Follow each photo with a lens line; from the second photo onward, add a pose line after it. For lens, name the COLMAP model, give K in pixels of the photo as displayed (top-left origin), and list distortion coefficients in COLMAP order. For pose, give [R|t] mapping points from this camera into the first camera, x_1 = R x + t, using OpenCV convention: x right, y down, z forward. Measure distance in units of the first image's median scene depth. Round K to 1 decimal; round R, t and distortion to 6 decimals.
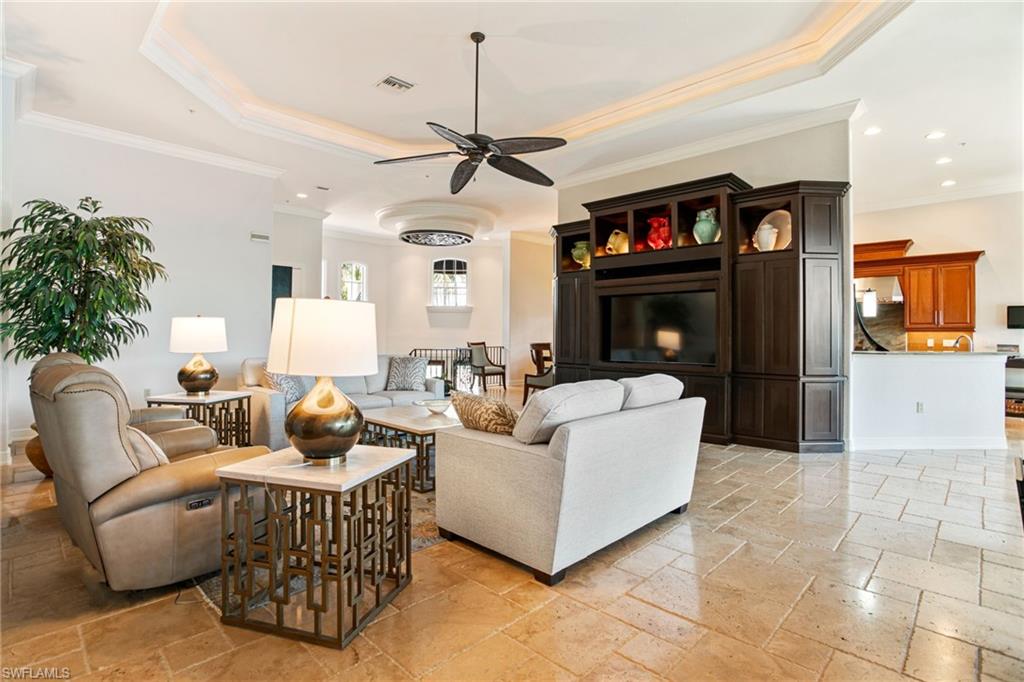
lens RADIAL K [[512.9, 0, 515.4], [0, 512.9, 331.2], [0, 0, 1]] dist [-0.002376, -0.000362]
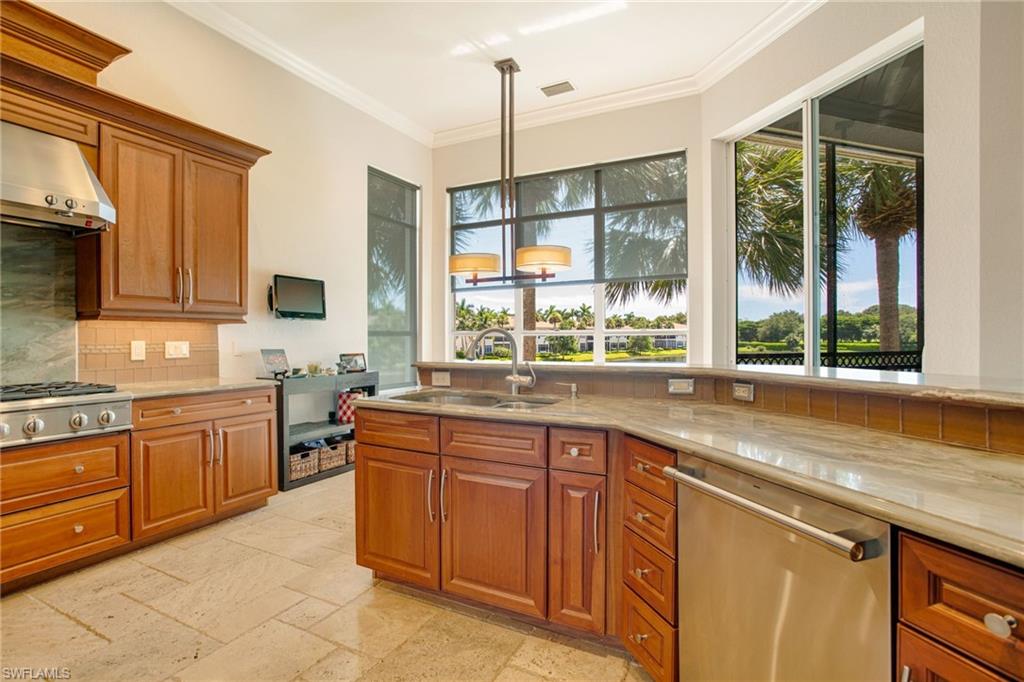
lens RADIAL K [[489.0, 0, 501.0], [0, 489.0, 331.7], [0, 0, 1]] dist [-0.001029, -0.000033]
pose [[-0.256766, 0.000212, 0.966474, 0.396038], [-0.007043, 0.999973, -0.002090, 0.007717], [-0.966448, -0.007344, -0.256757, 0.851008]]
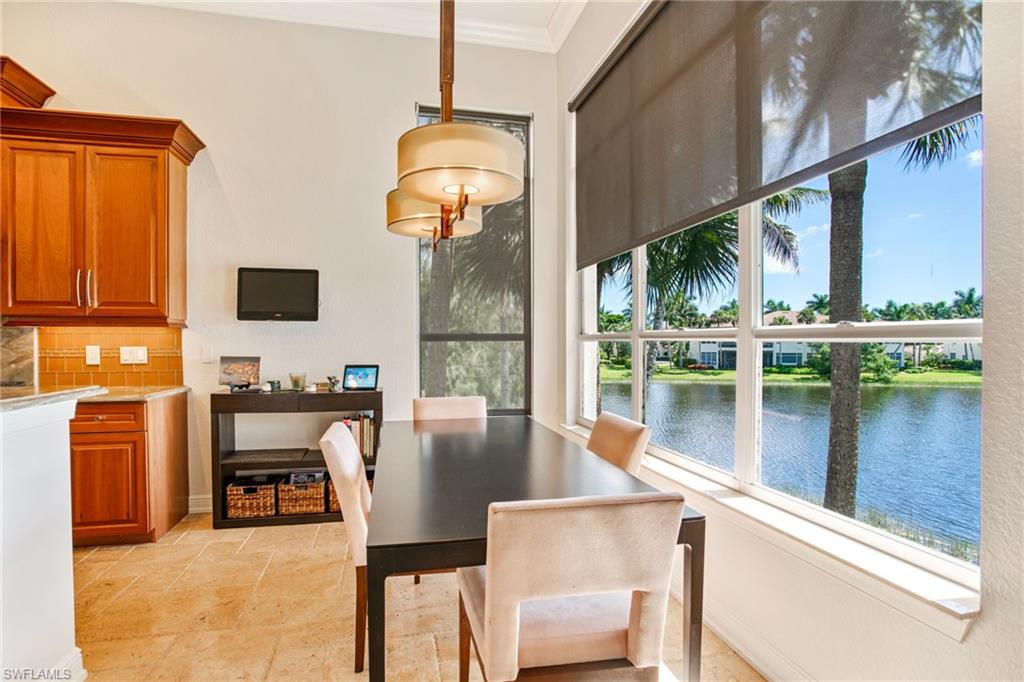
lens RADIAL K [[502.5, 0, 511.1], [0, 502.5, 343.5], [0, 0, 1]] dist [-0.002335, -0.000348]
pose [[0.572721, -0.011838, 0.819665, 0.695074], [-0.000045, 0.999895, 0.014472, 0.008442], [-0.819750, -0.008325, 0.572660, 0.530226]]
